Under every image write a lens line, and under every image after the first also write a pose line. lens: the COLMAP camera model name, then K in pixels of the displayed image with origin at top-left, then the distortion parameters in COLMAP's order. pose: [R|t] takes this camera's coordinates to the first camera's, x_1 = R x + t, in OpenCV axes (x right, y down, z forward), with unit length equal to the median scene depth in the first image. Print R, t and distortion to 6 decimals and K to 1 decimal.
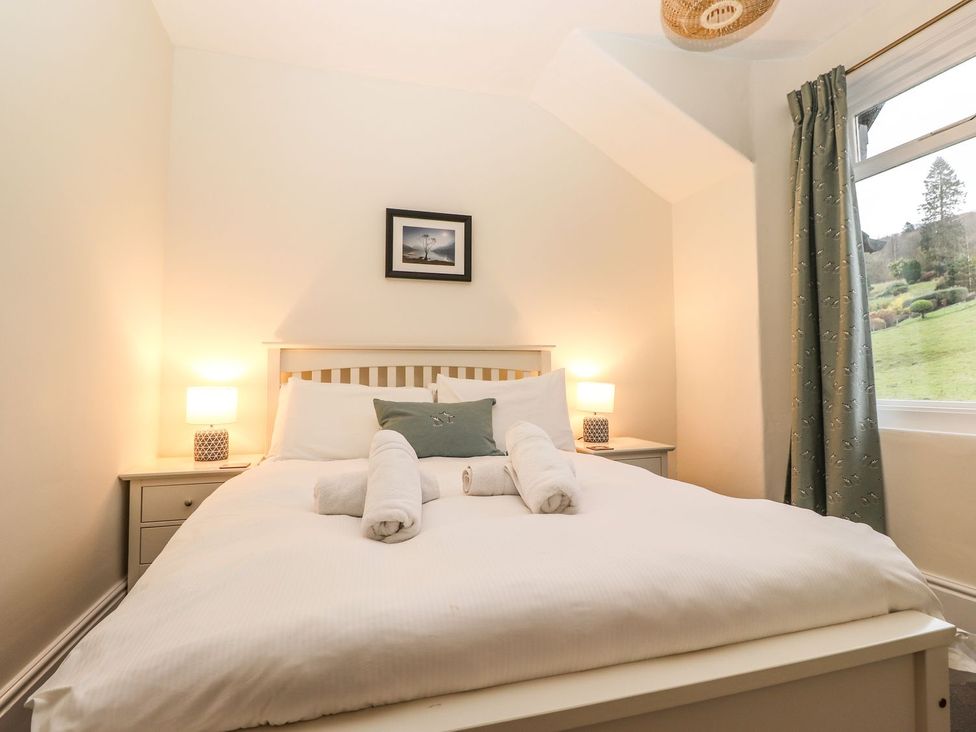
lens RADIAL K [[521.9, 0, 491.6], [0, 521.9, 352.4], [0, 0, 1]] dist [-0.001963, -0.013491]
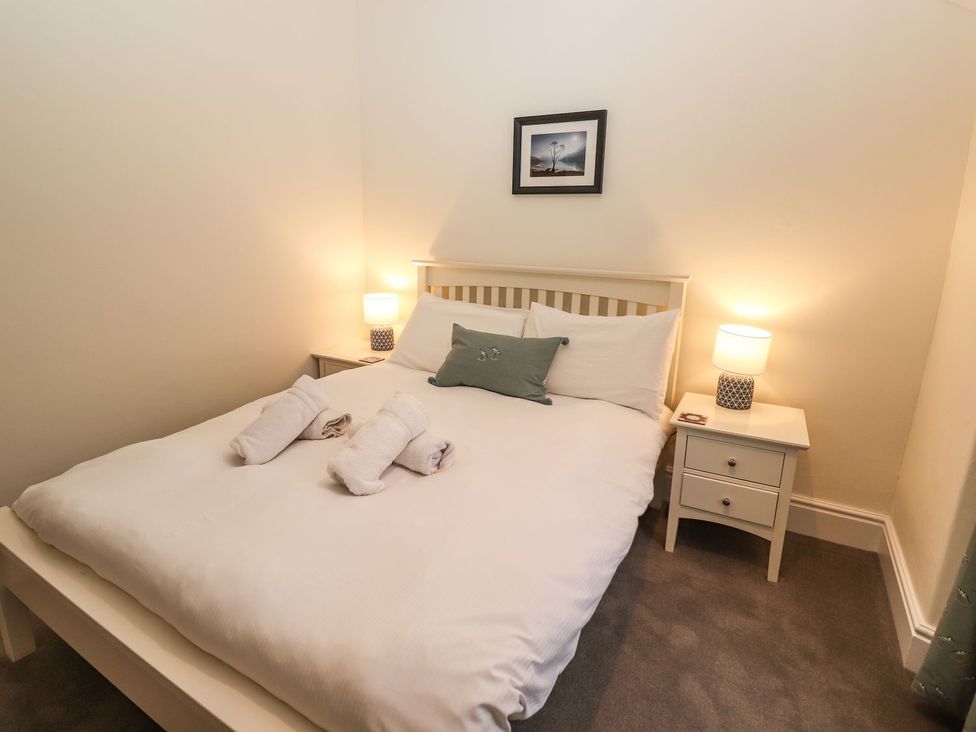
lens RADIAL K [[521.9, 0, 492.1], [0, 521.9, 357.0], [0, 0, 1]] dist [-0.001963, -0.013491]
pose [[0.686586, 0.193722, -0.700764, 0.541508], [0.010805, 0.961024, 0.276255, -0.128882], [0.726968, -0.197245, 0.657733, 0.283016]]
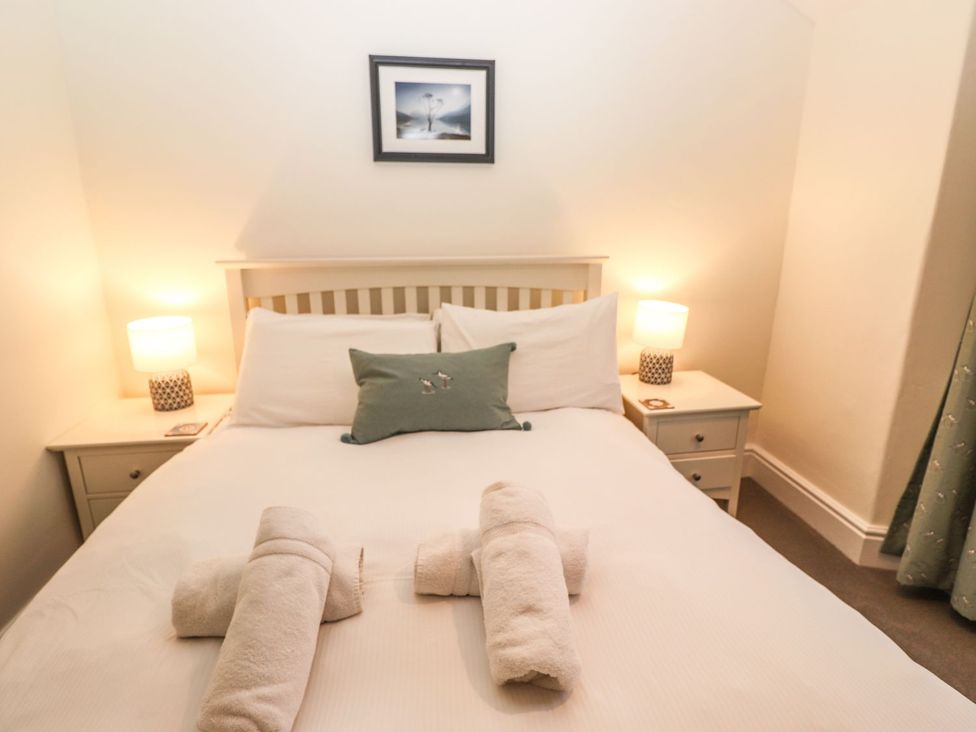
lens RADIAL K [[521.9, 0, 486.3], [0, 521.9, 357.3], [0, 0, 1]] dist [-0.001963, -0.013491]
pose [[0.988501, 0.048043, -0.143378, 0.070786], [-0.000195, 0.948590, 0.316507, -0.122475], [0.151213, -0.312839, 0.937692, 0.278045]]
